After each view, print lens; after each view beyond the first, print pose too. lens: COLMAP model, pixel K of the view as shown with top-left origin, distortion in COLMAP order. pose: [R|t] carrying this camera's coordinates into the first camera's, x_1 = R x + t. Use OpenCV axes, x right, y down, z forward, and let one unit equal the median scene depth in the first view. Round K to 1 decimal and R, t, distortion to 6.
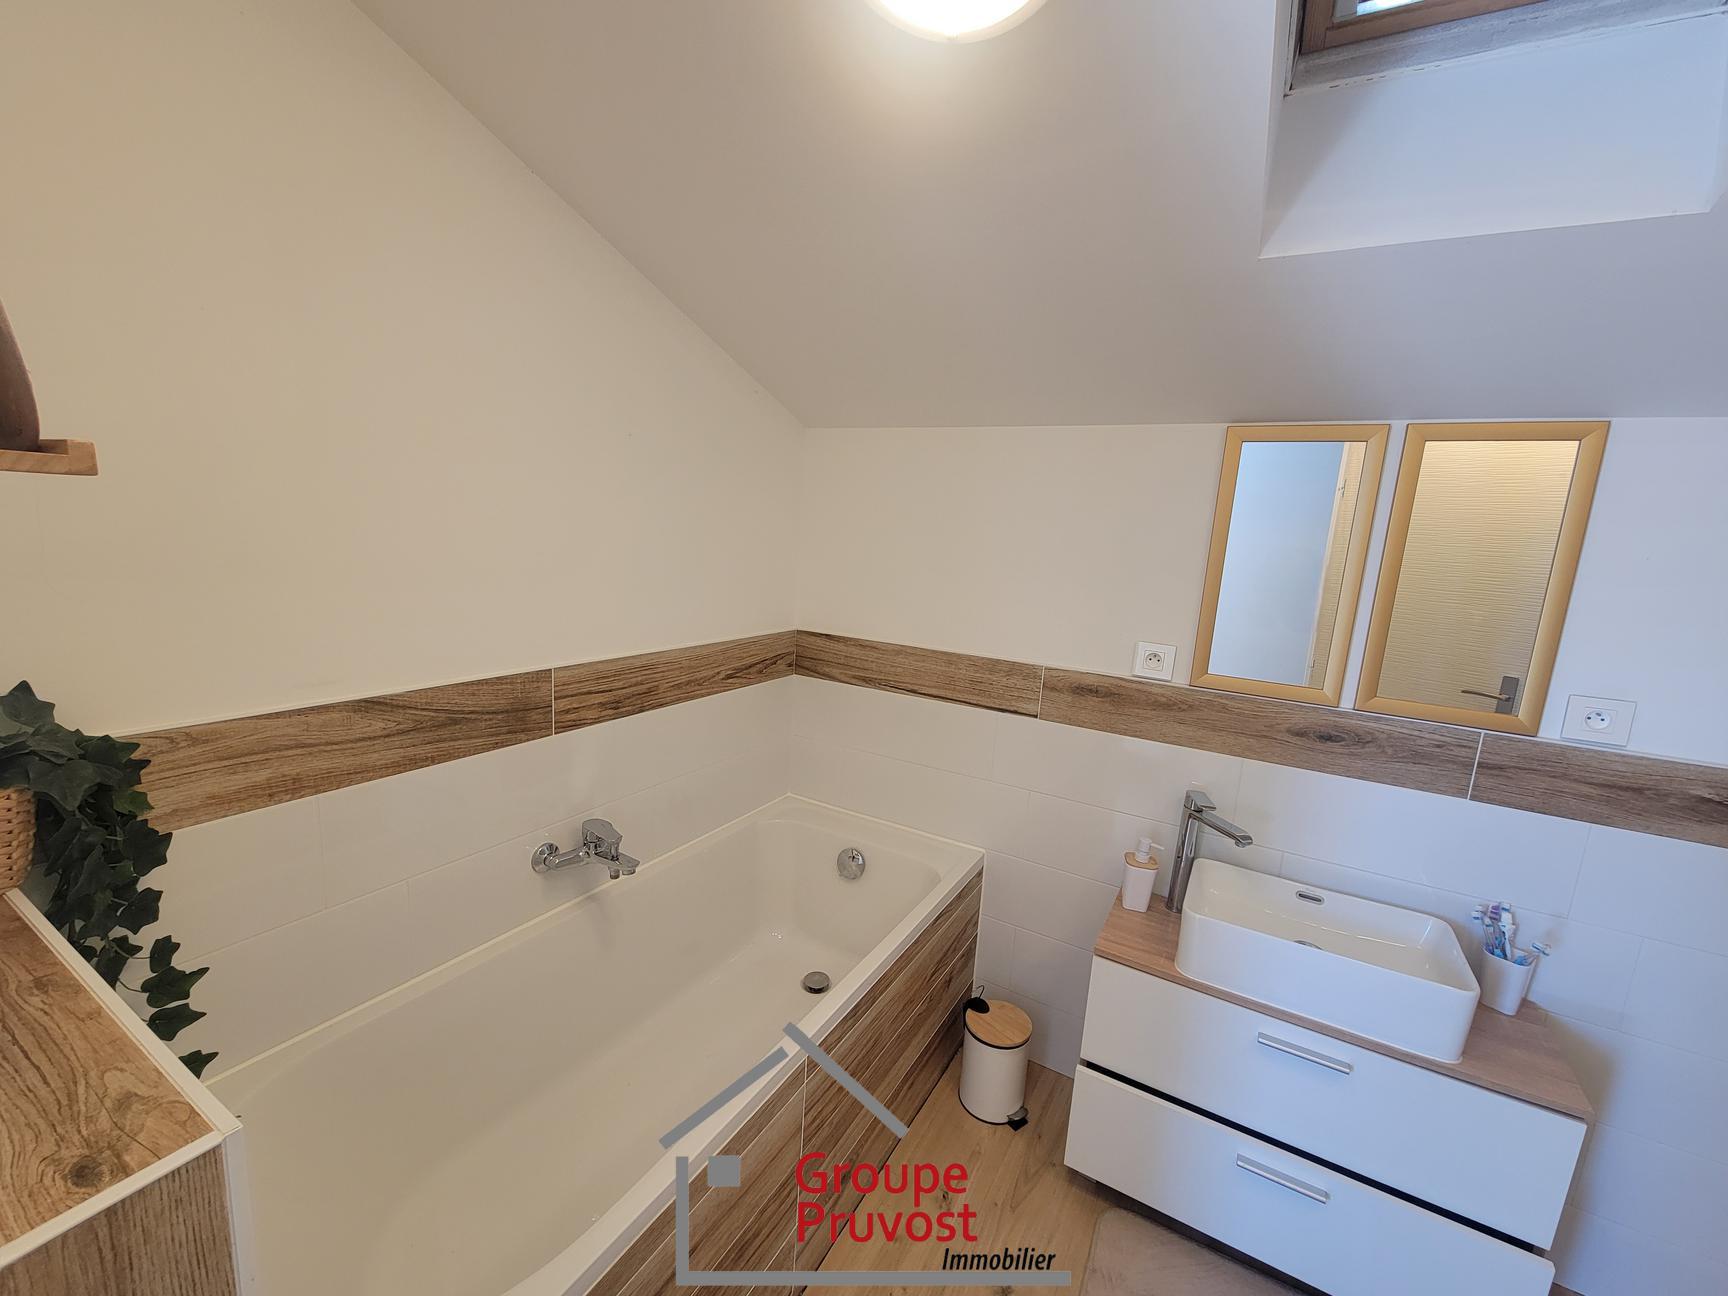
lens RADIAL K [[703.3, 0, 848.5], [0, 703.3, 651.9], [0, 0, 1]] dist [0.000609, -0.000303]
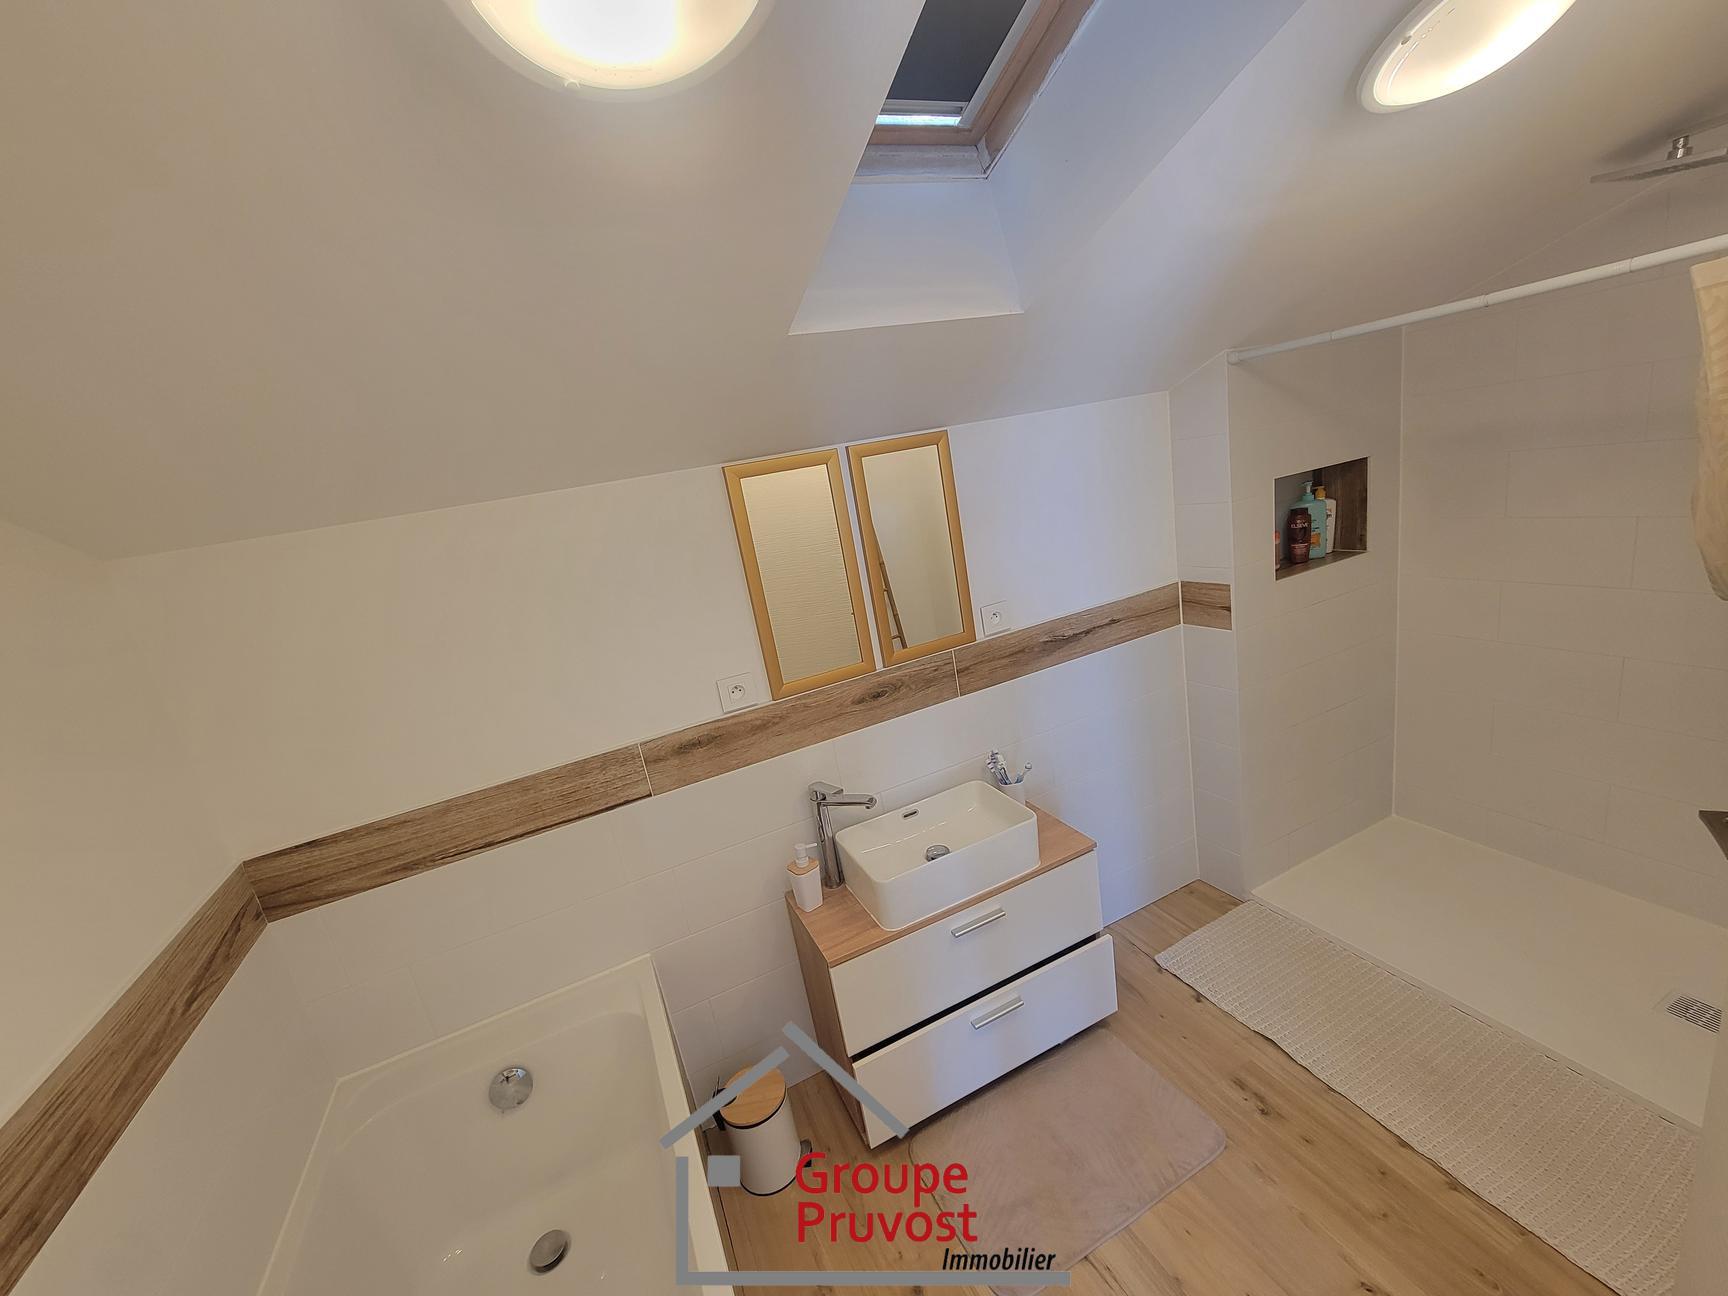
lens RADIAL K [[703.3, 0, 859.1], [0, 703.3, 654.0], [0, 0, 1]] dist [0.000609, -0.000303]
pose [[0.561070, -0.362049, 0.744393, -0.215887], [0.345419, 0.919642, 0.186933, -0.169314], [-0.752254, 0.152245, 0.641043, 0.185997]]
